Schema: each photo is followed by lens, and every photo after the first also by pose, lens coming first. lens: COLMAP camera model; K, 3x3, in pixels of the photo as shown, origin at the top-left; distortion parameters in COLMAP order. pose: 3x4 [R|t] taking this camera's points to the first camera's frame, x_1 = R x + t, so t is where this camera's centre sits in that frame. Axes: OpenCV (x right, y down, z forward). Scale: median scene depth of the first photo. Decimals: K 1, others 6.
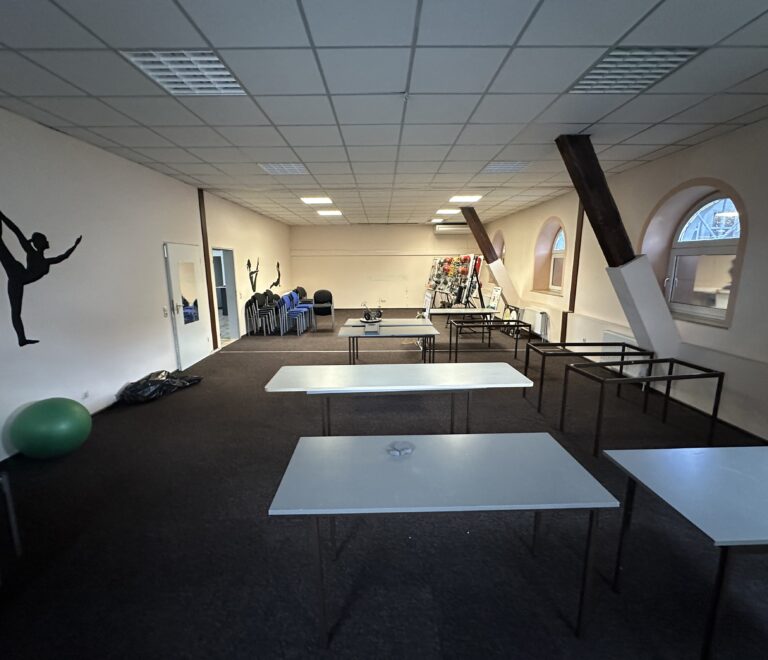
lens RADIAL K [[350.1, 0, 387.5], [0, 350.1, 326.8], [0, 0, 1]] dist [-0.002541, 0.001031]
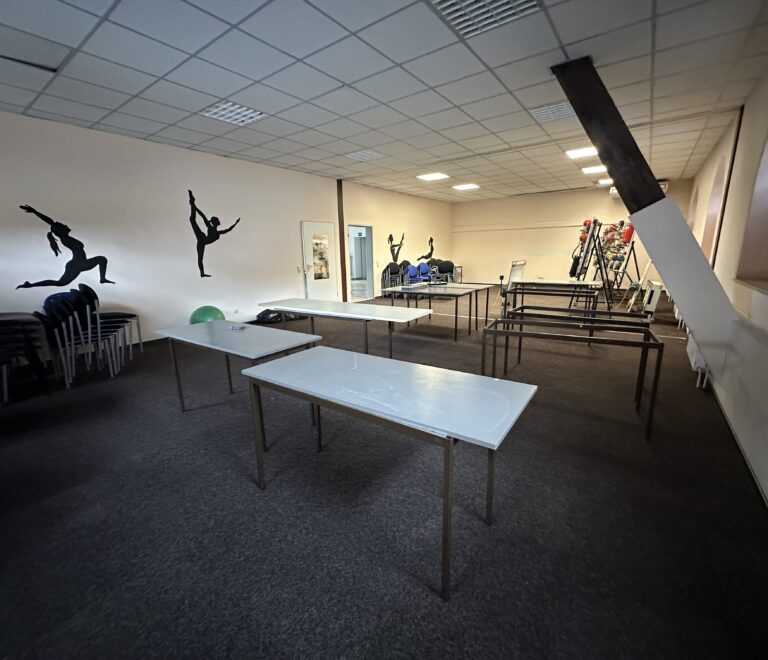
lens RADIAL K [[350.1, 0, 380.5], [0, 350.1, 328.8], [0, 0, 1]] dist [-0.002541, 0.001031]
pose [[0.789644, 0.134182, -0.598713, 0.759091], [-0.100710, 0.990904, 0.089252, 0.055269], [0.605243, -0.010181, 0.795975, 0.051121]]
